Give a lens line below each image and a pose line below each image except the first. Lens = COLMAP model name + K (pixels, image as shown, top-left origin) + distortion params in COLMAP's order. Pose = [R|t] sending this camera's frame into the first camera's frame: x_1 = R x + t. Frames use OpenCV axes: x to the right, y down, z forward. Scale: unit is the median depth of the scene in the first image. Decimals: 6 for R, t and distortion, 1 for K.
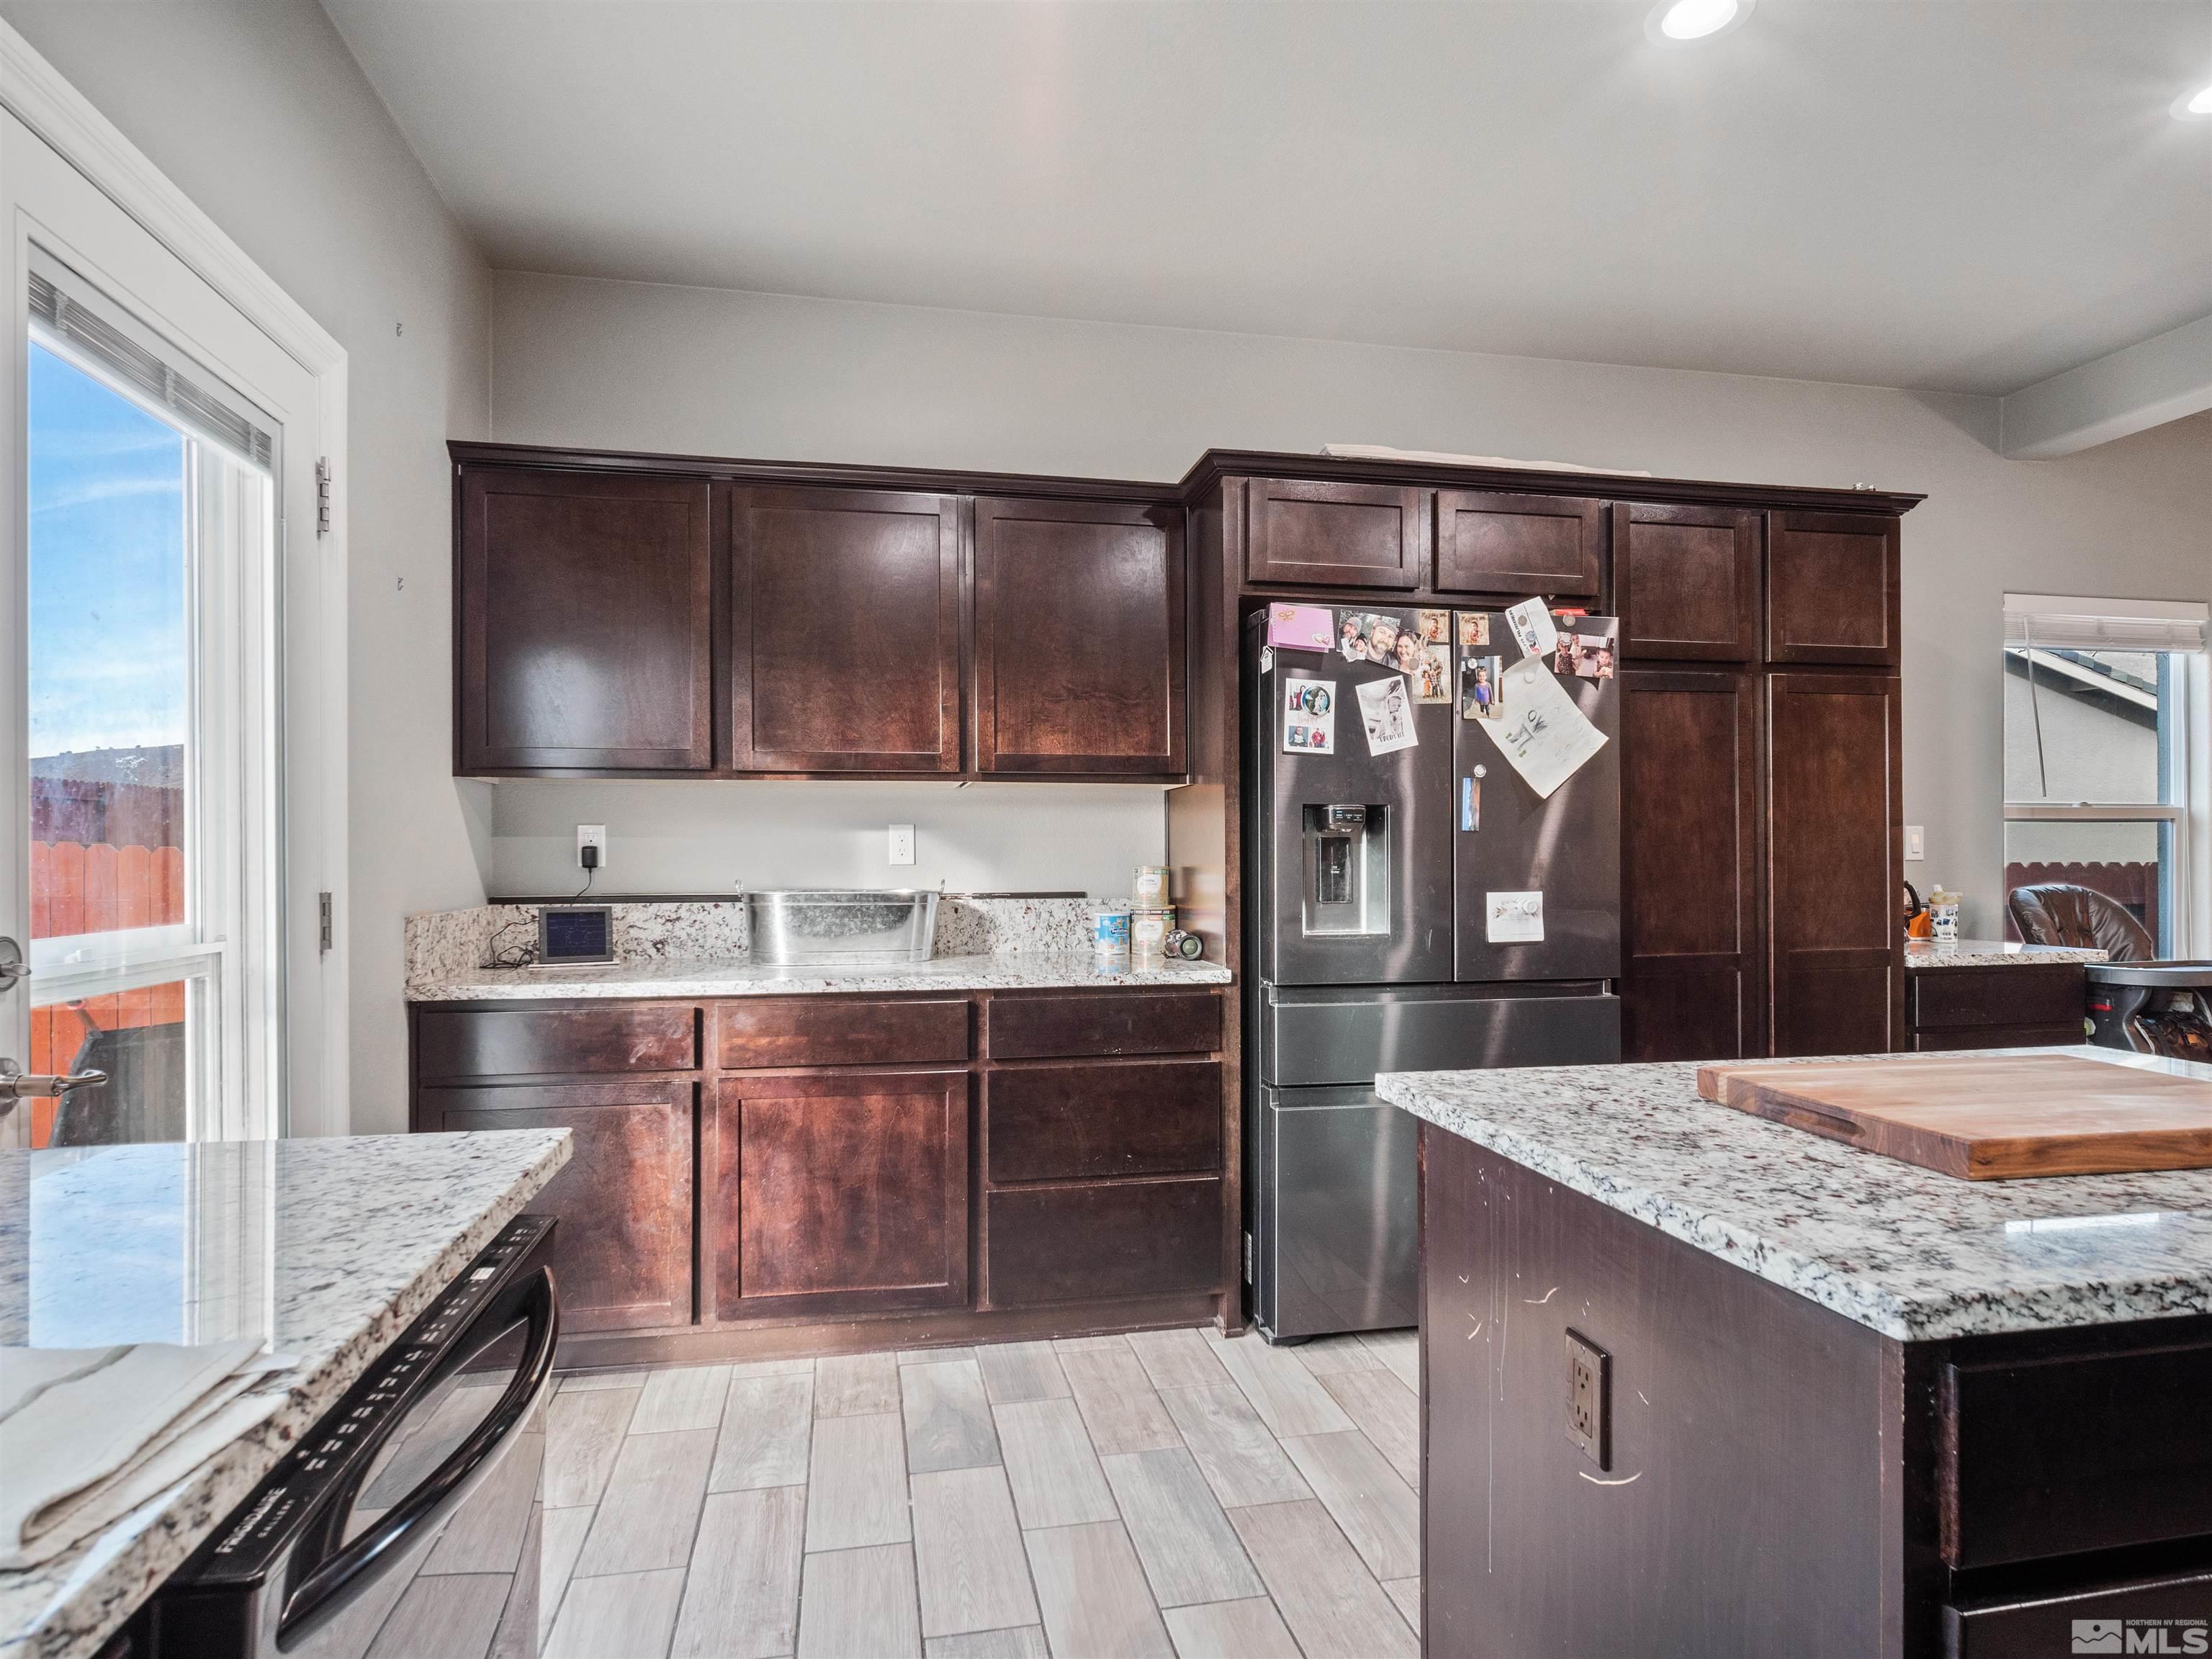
lens RADIAL K [[1209.8, 0, 1098.2], [0, 1209.8, 848.9], [0, 0, 1]] dist [0.003344, -0.007774]
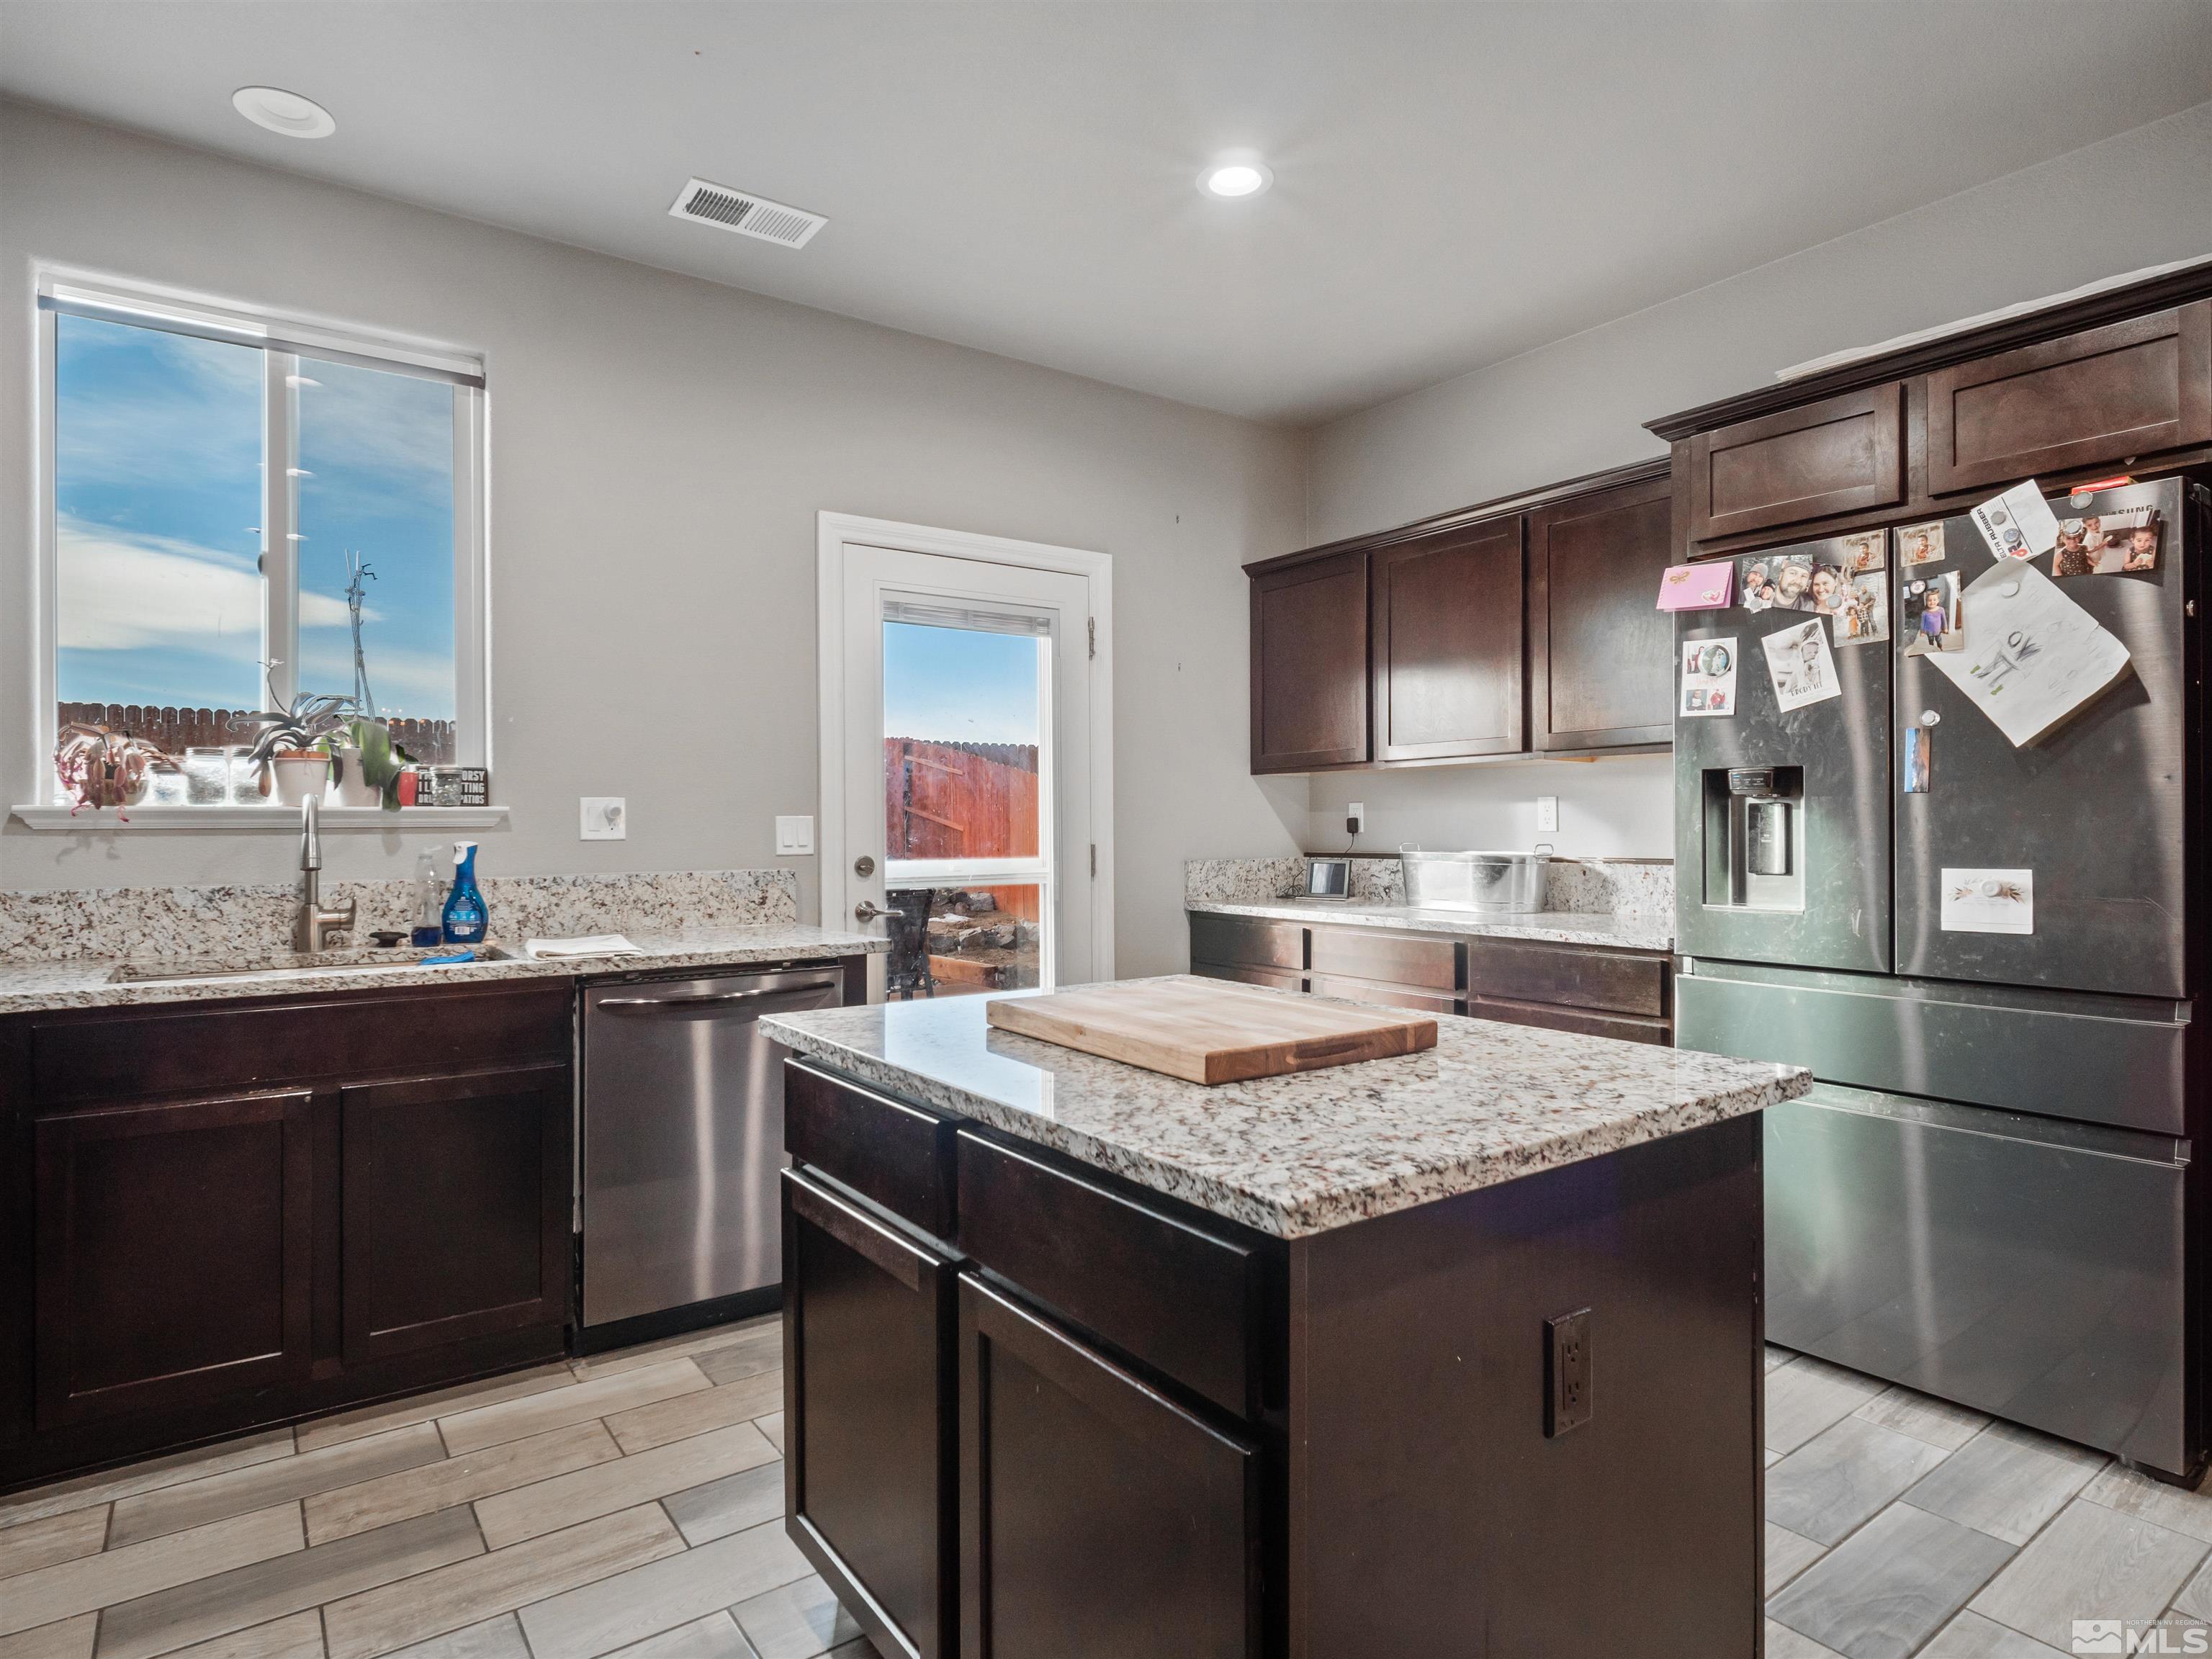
lens RADIAL K [[1209.8, 0, 1099.2], [0, 1209.8, 820.9], [0, 0, 1]] dist [0.003344, -0.007774]
pose [[0.412628, -0.004156, -0.910890, 0.823421], [0.007941, 0.999968, -0.000965, 0.000864], [0.910865, -0.006835, 0.412648, 0.159045]]
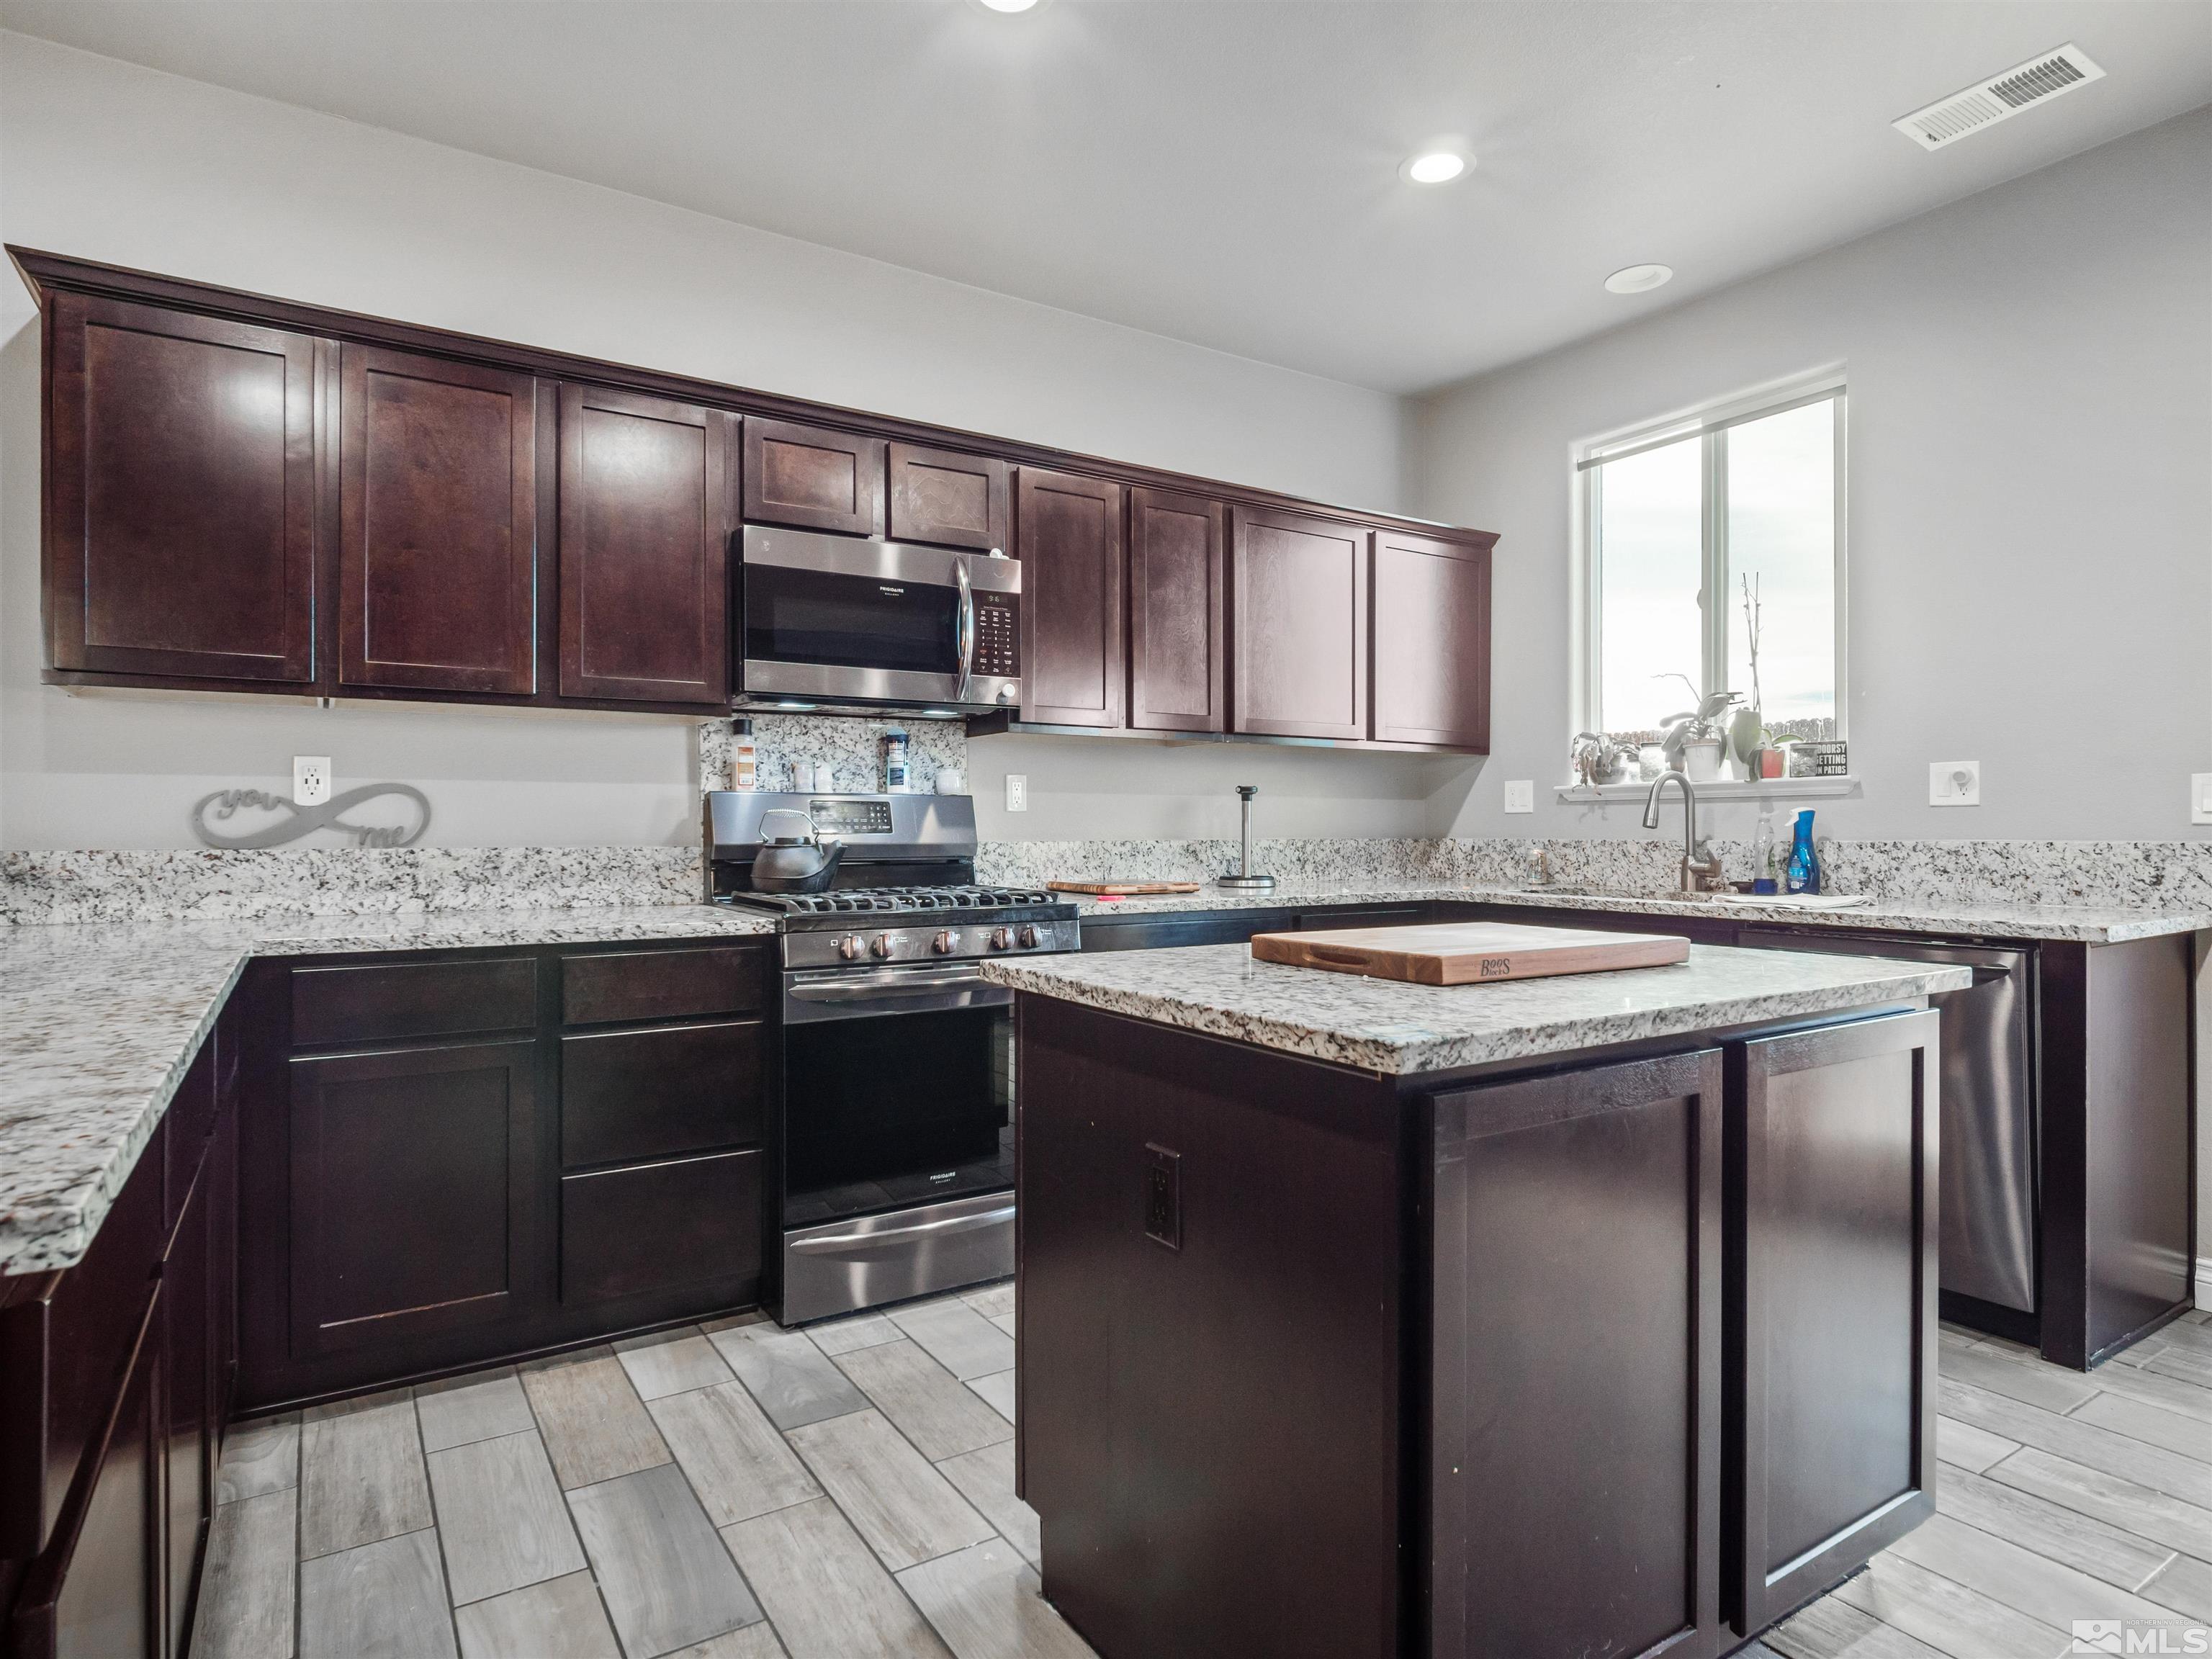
lens RADIAL K [[1209.8, 0, 1094.1], [0, 1209.8, 822.5], [0, 0, 1]] dist [0.003344, -0.007774]
pose [[-0.930718, 0.001105, -0.365737, 0.732097], [0.004519, 0.999954, -0.008478, 0.033837], [0.365711, -0.009543, -0.930680, 0.914483]]
